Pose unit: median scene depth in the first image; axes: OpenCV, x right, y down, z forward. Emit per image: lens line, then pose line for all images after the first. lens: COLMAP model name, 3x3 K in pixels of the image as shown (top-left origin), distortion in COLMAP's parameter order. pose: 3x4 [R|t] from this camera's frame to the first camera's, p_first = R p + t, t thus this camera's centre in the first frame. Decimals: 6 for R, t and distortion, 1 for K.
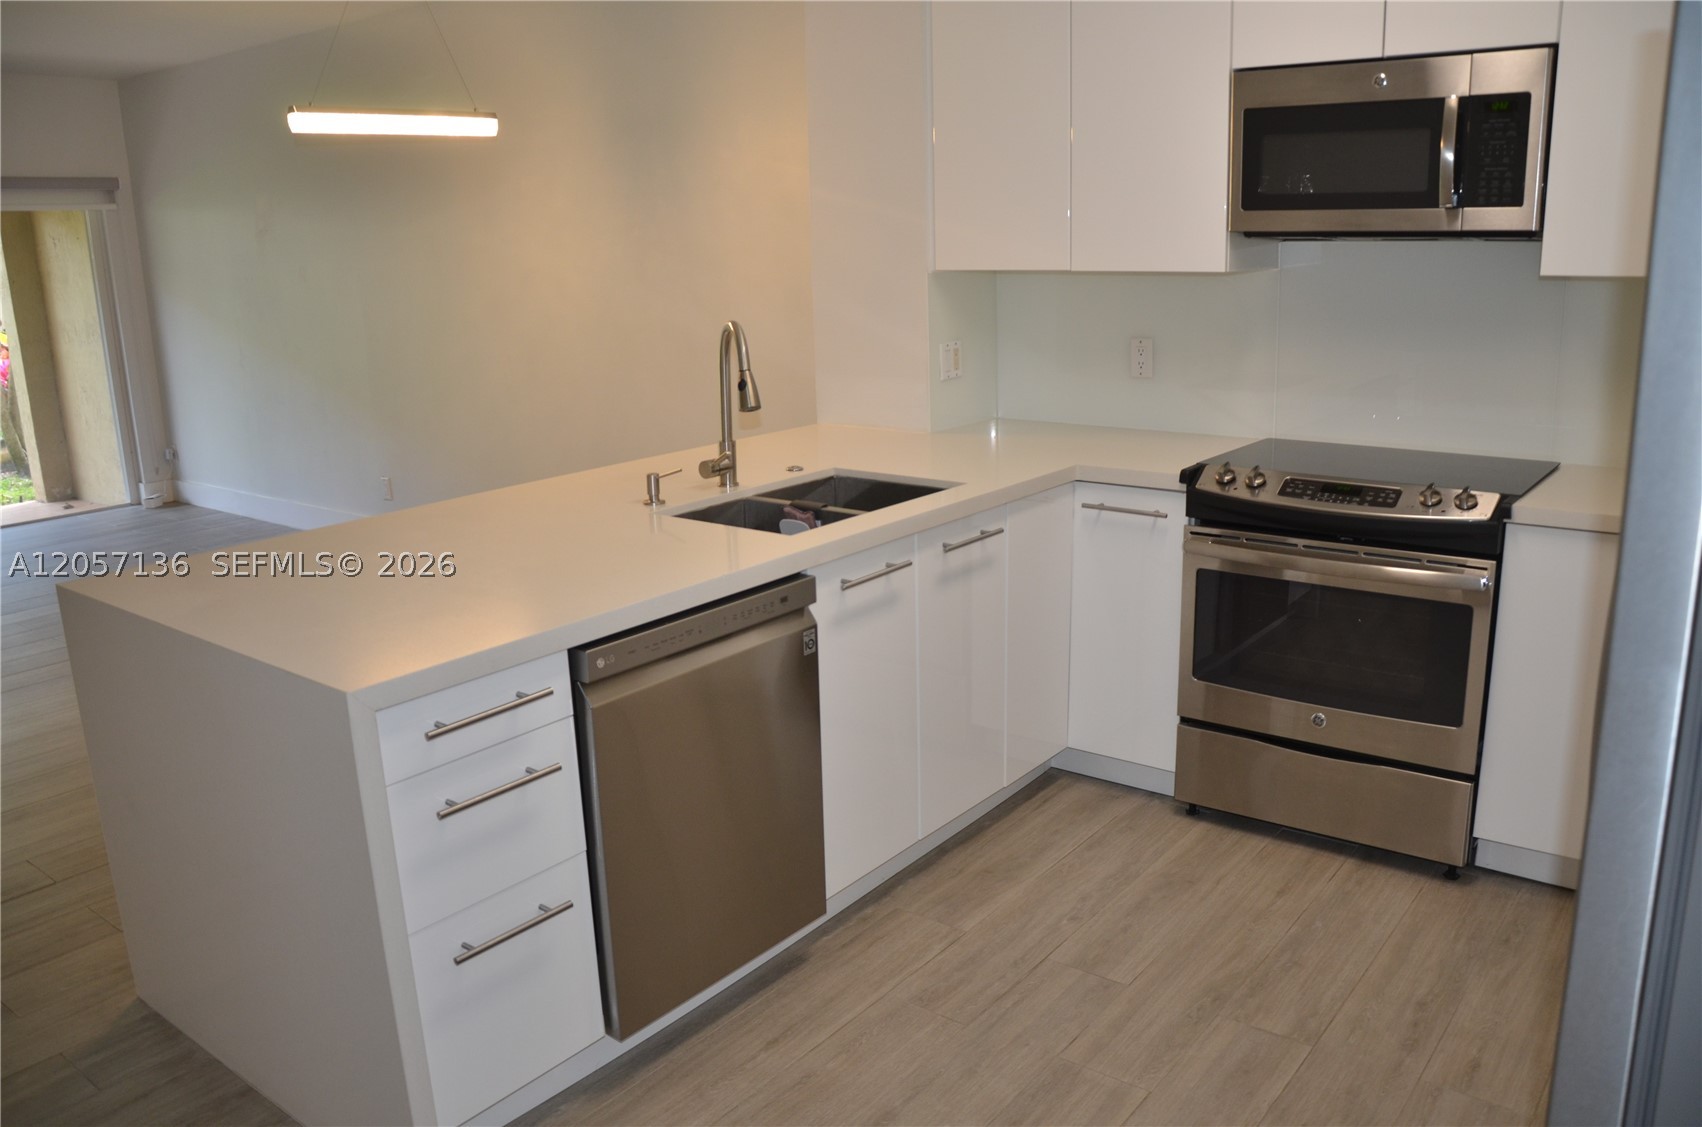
lens RADIAL K [[1319.7, 0, 854.9], [0, 1319.7, 571.6], [0, 0, 1]] dist [-0.167600, 0.128176]
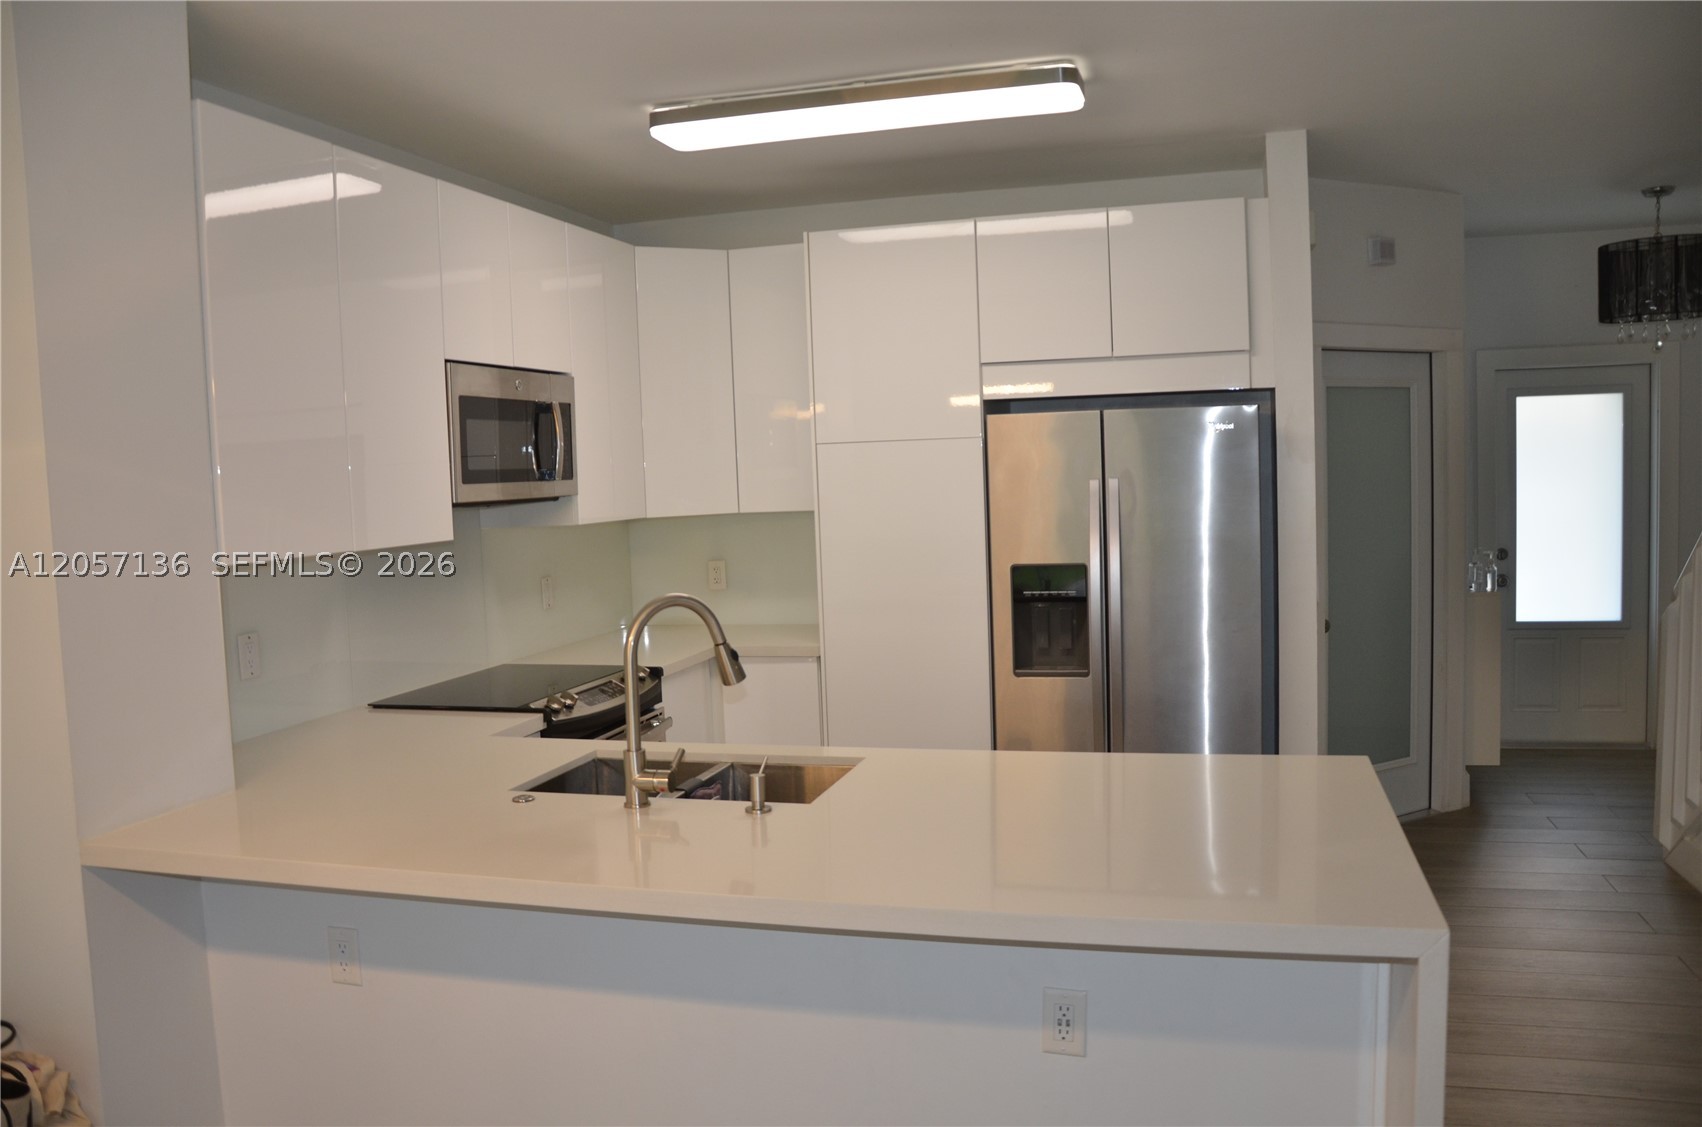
lens RADIAL K [[1319.7, 0, 854.9], [0, 1319.7, 571.6], [0, 0, 1]] dist [-0.167600, 0.128176]
pose [[-0.377869, -0.034129, 0.925230, -0.711126], [0.272581, 0.950929, 0.146400, -0.229187], [-0.884825, 0.307520, -0.350024, 0.910978]]
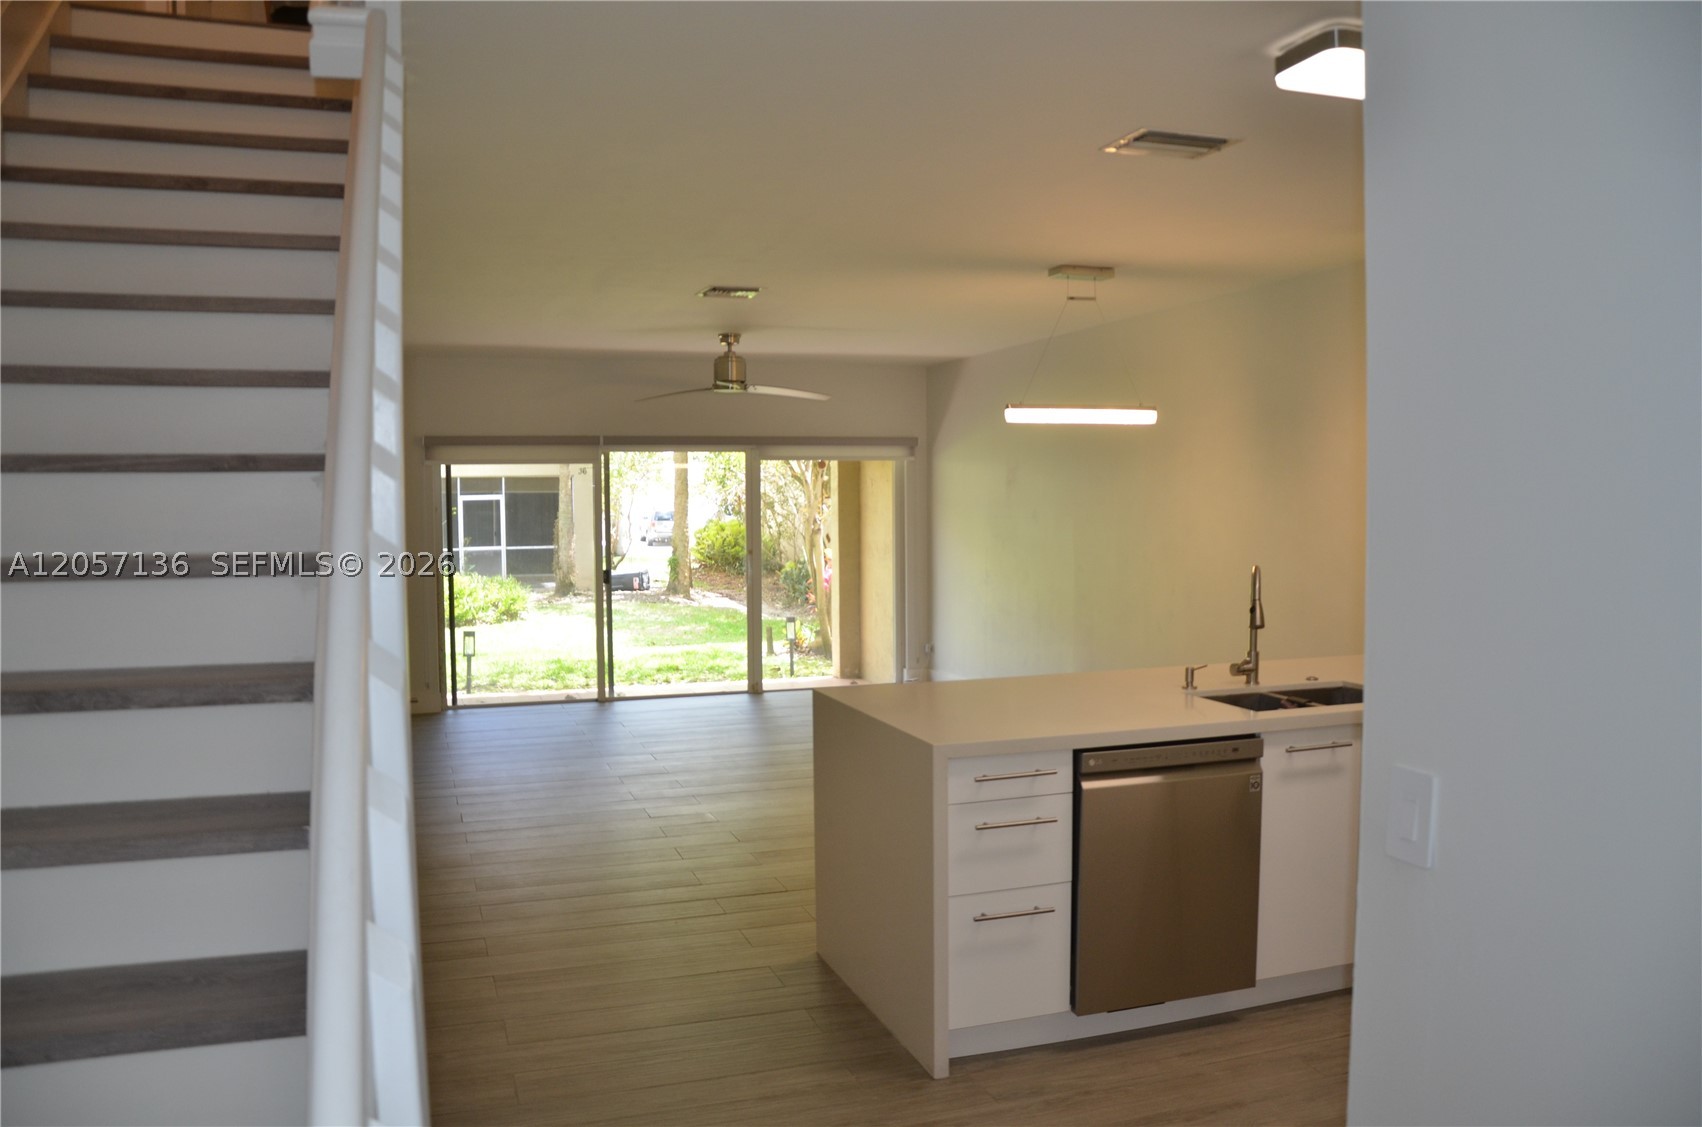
lens RADIAL K [[1319.7, 0, 854.9], [0, 1319.7, 571.6], [0, 0, 1]] dist [-0.167600, 0.128176]
pose [[0.835867, 0.049632, -0.546683, 0.218211], [-0.150507, 0.978460, -0.141290, 0.055659], [0.527895, 0.200380, 0.825333, -0.272796]]
